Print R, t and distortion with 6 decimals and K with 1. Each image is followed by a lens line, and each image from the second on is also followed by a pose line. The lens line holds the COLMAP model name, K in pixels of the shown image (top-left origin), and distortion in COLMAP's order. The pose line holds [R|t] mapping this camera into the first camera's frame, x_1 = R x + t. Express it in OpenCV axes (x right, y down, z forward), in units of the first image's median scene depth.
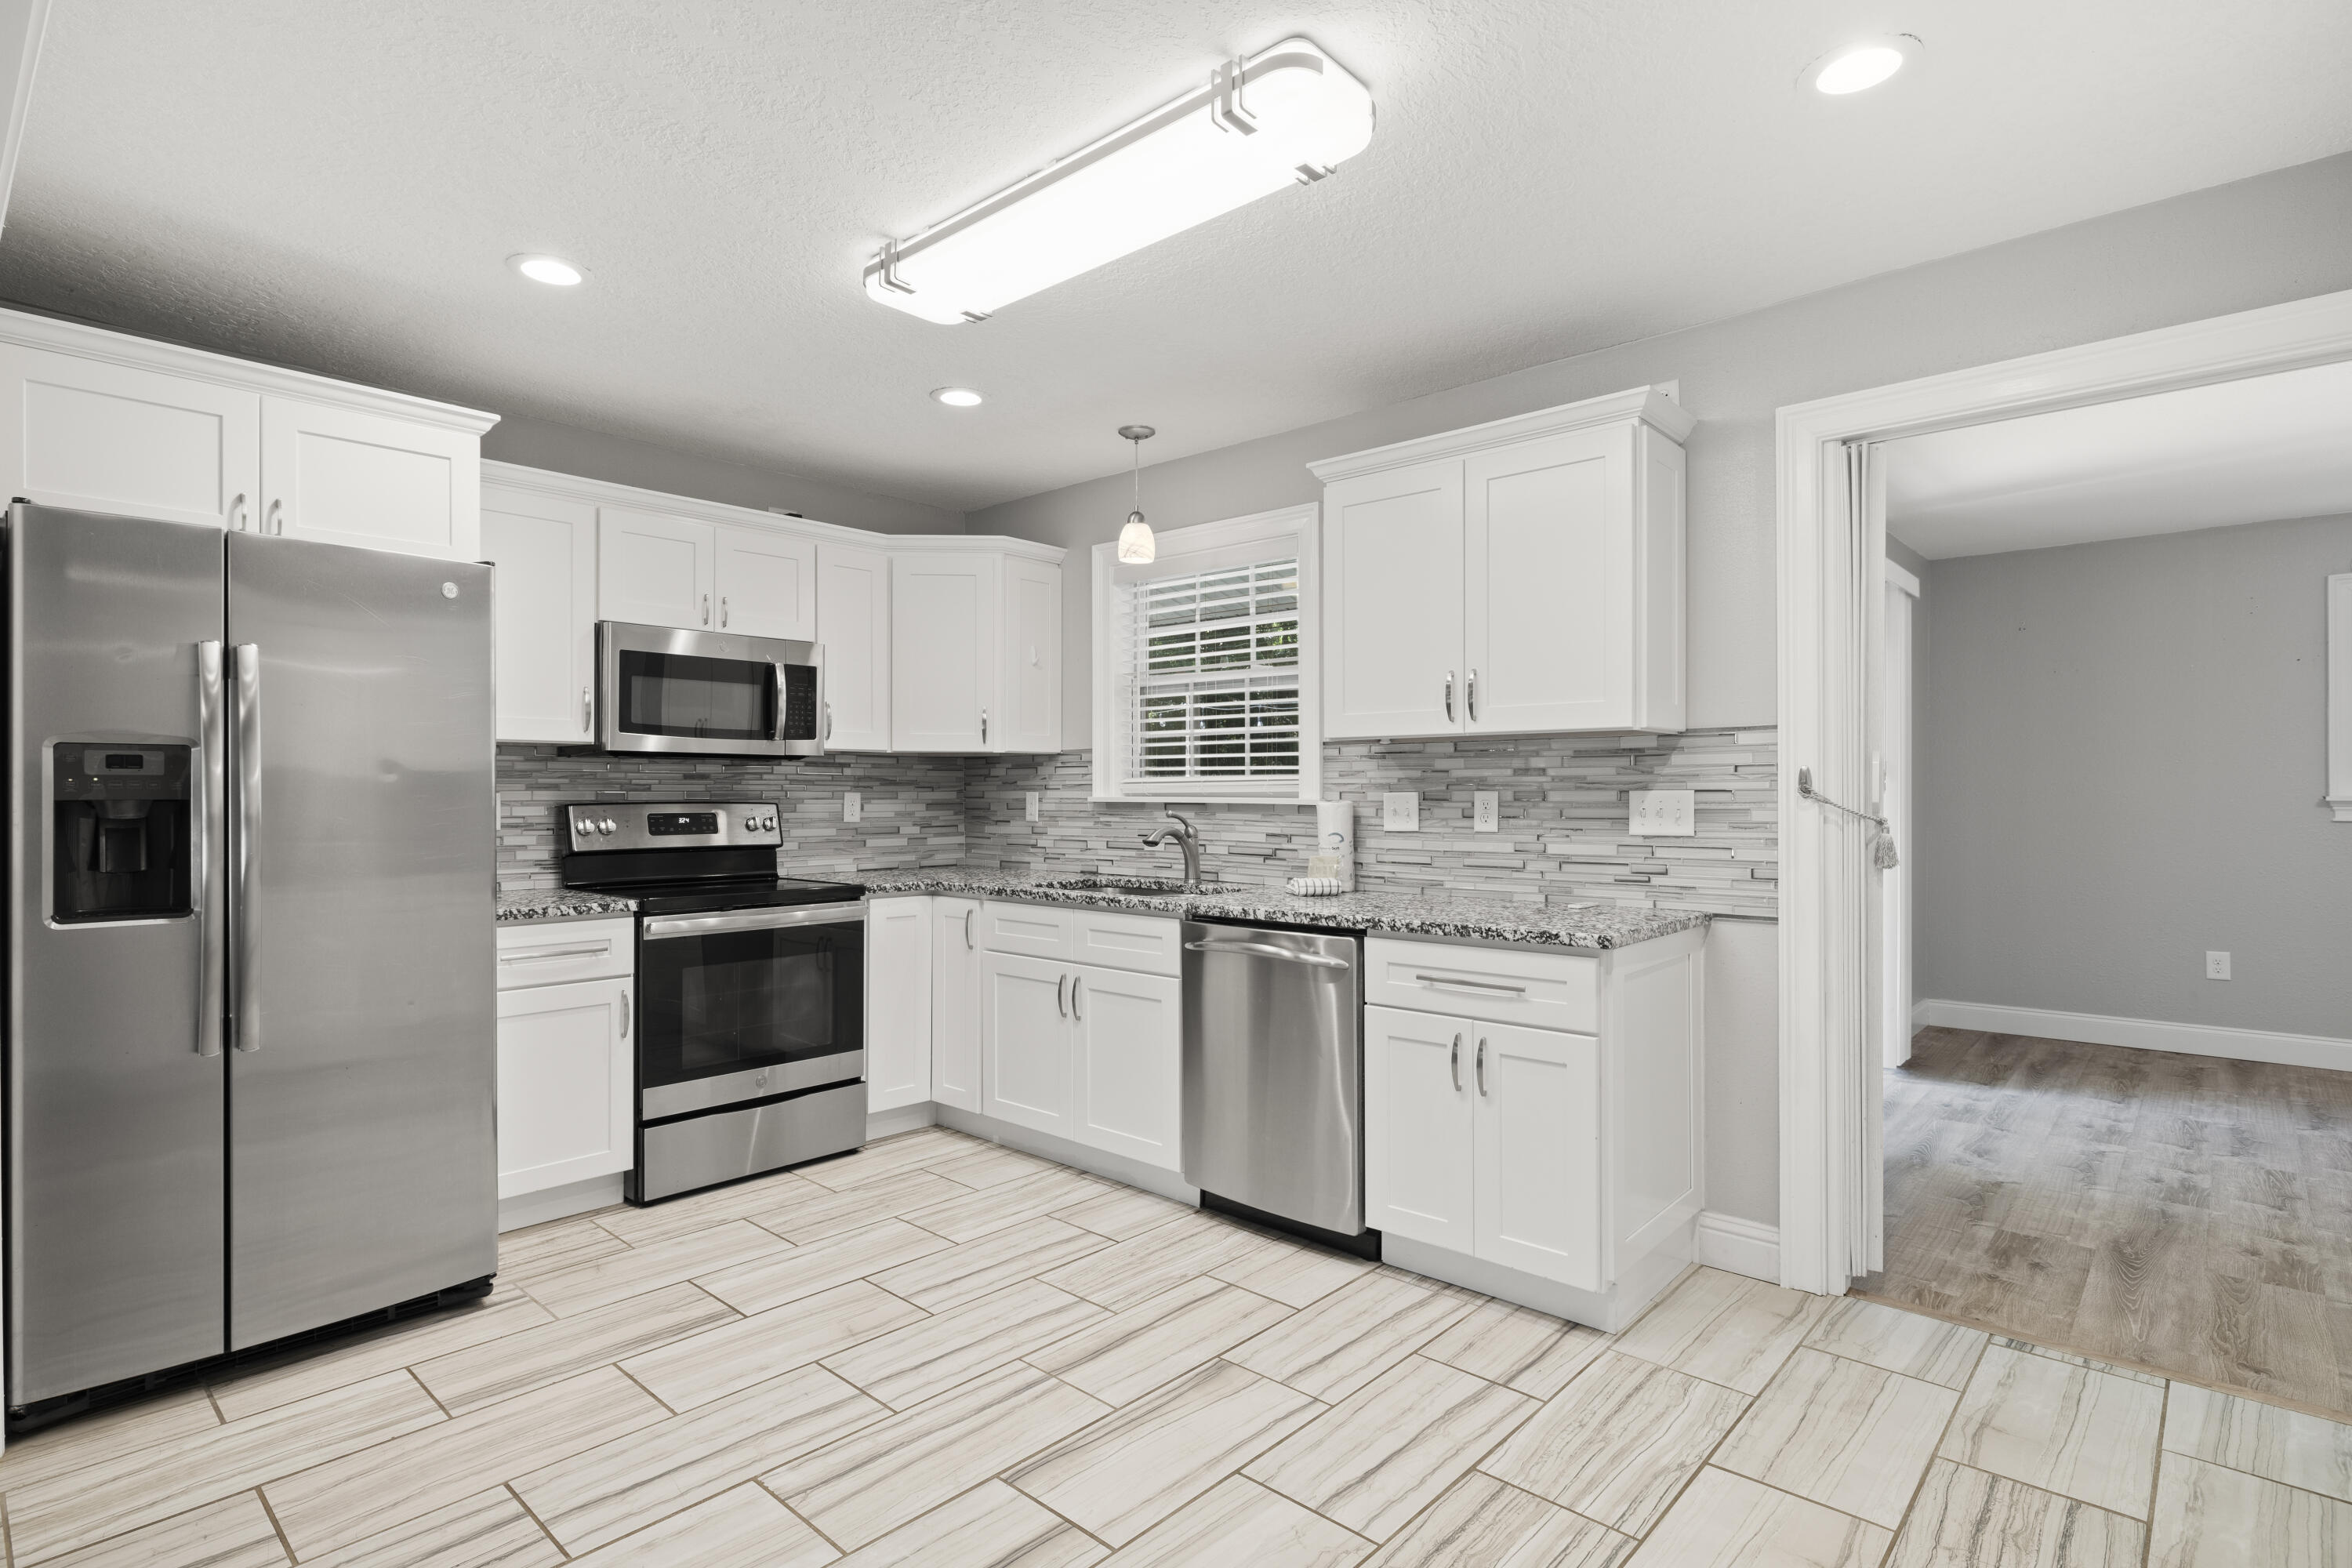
lens RADIAL K [[1176.7, 0, 1176.0], [0, 1176.7, 784.0], [0, 0, 1]] dist [-0.004229, 0.000957]
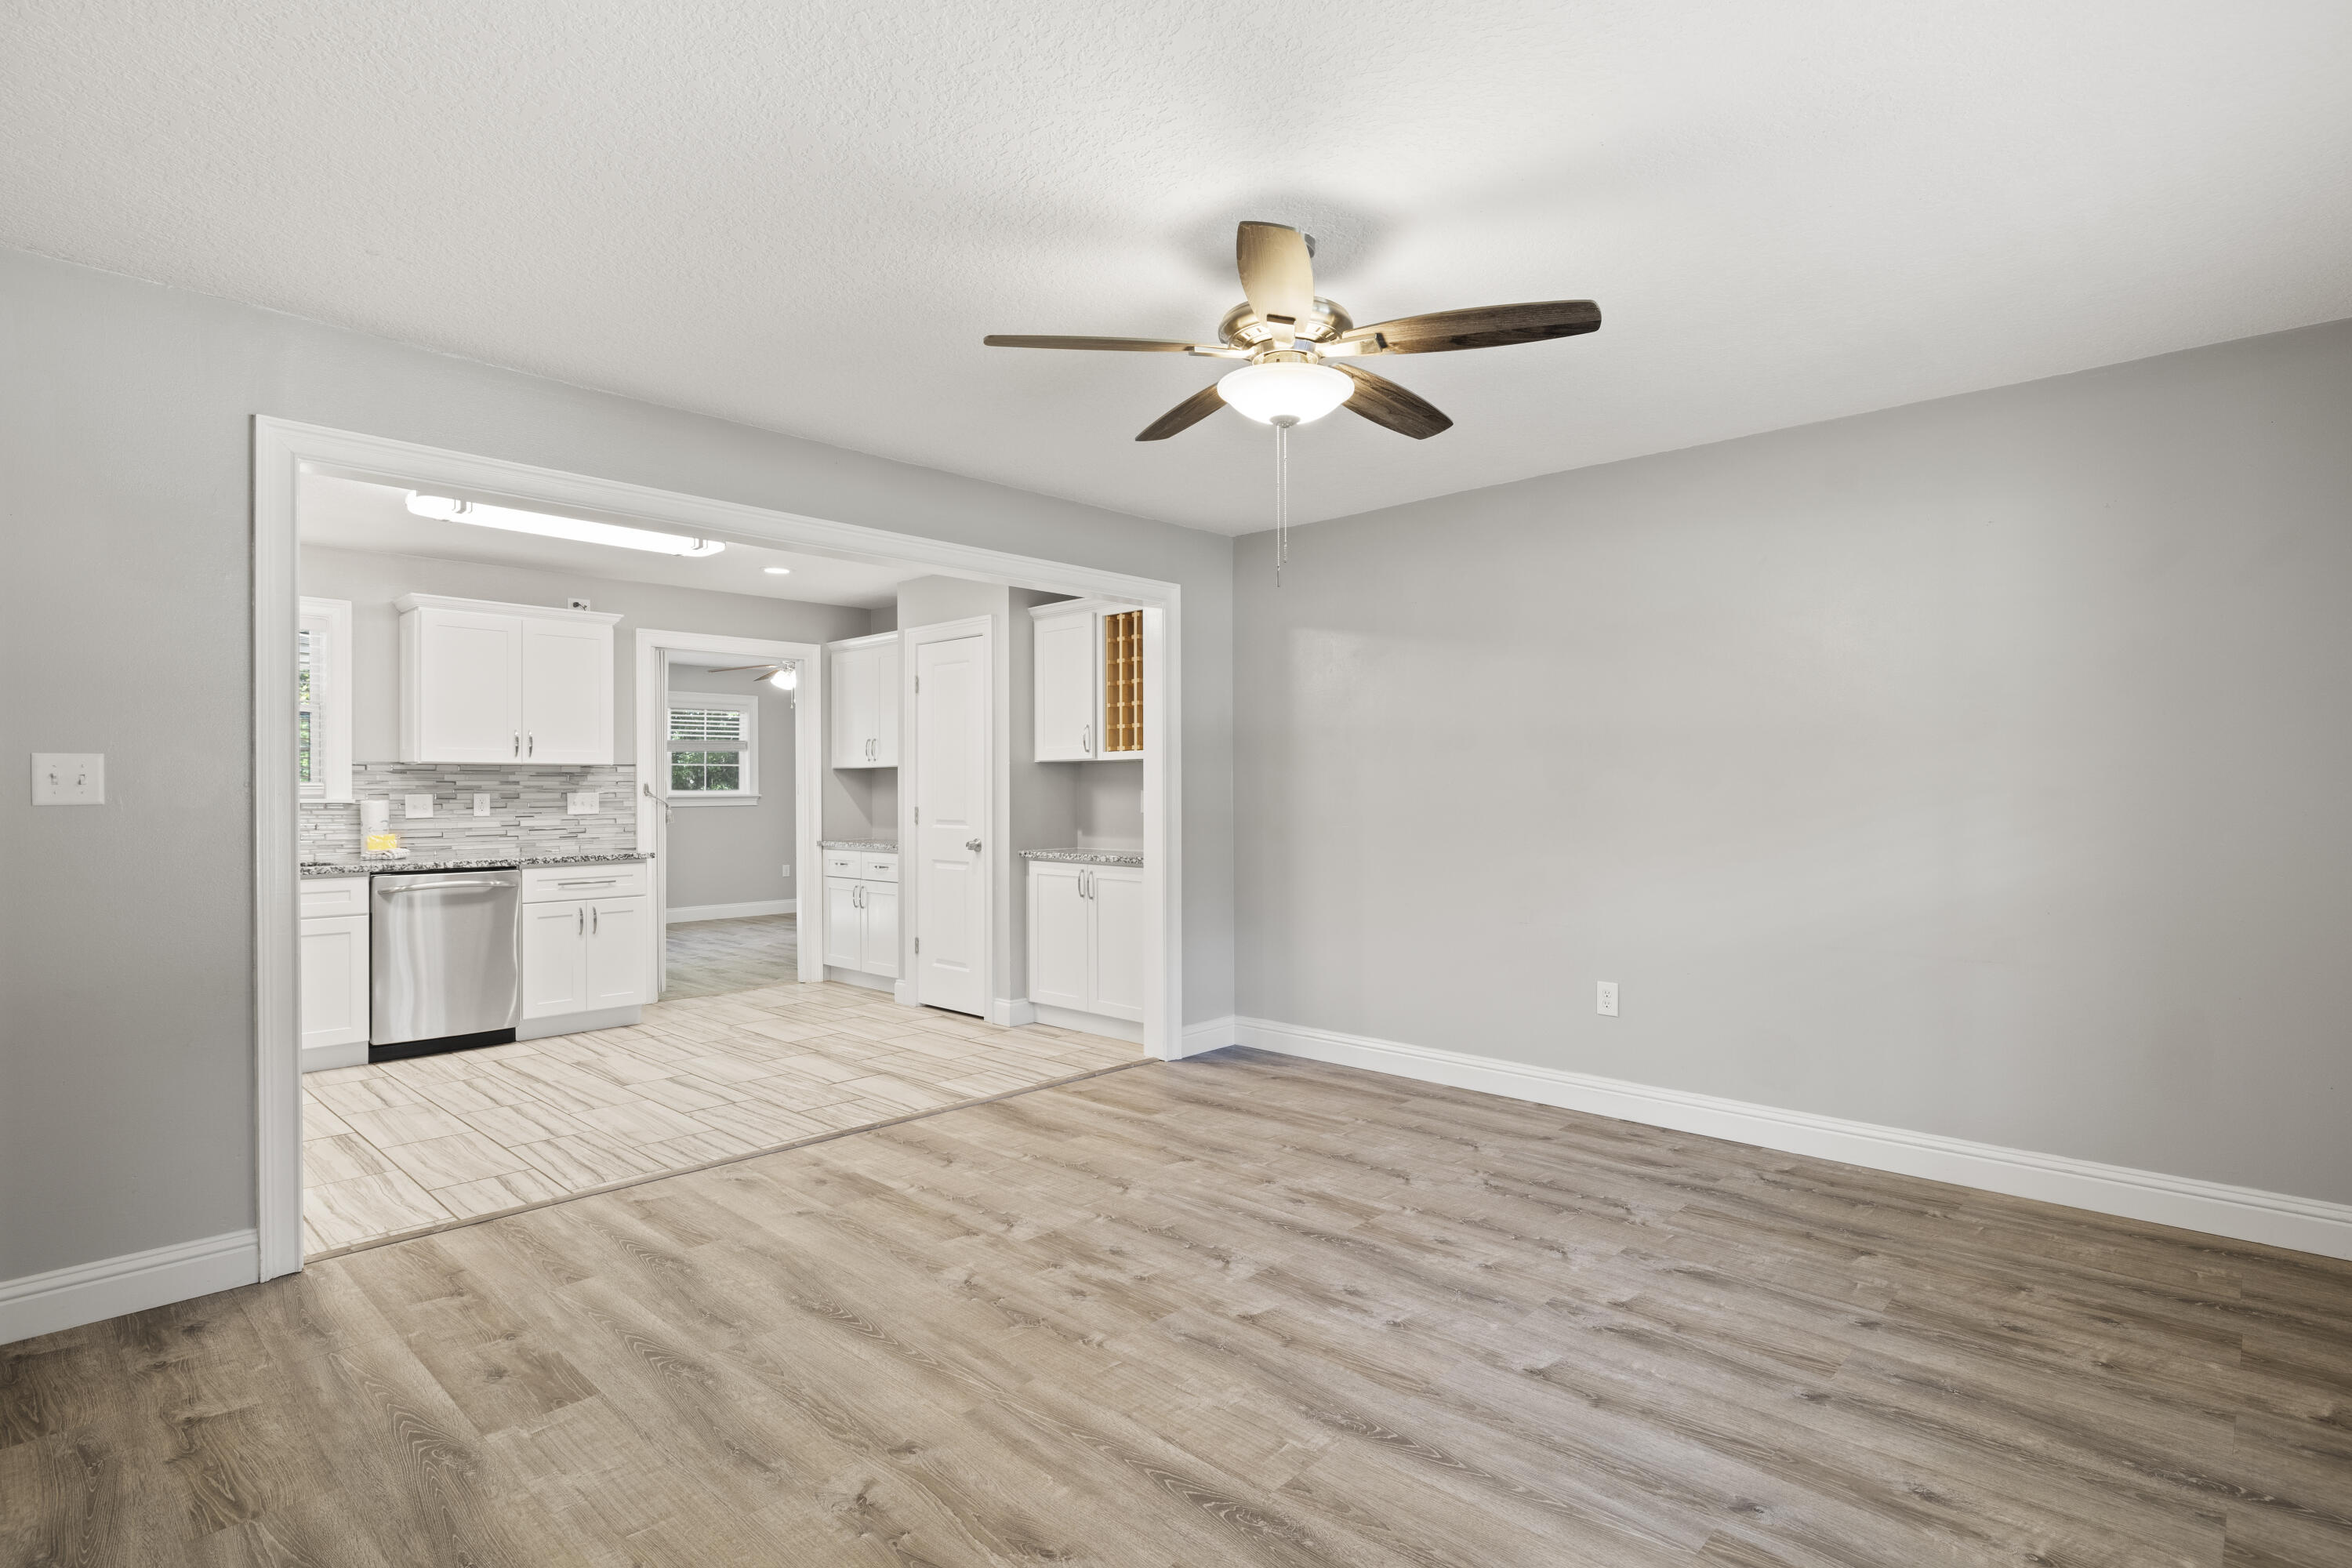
lens RADIAL K [[1176.7, 0, 1176.0], [0, 1176.7, 784.0], [0, 0, 1]] dist [-0.004229, 0.000957]
pose [[0.018598, 0.006427, 0.999806, -1.651535], [-0.002447, 0.999977, -0.006382, 0.000601], [-0.999824, -0.002328, 0.018613, -0.097287]]
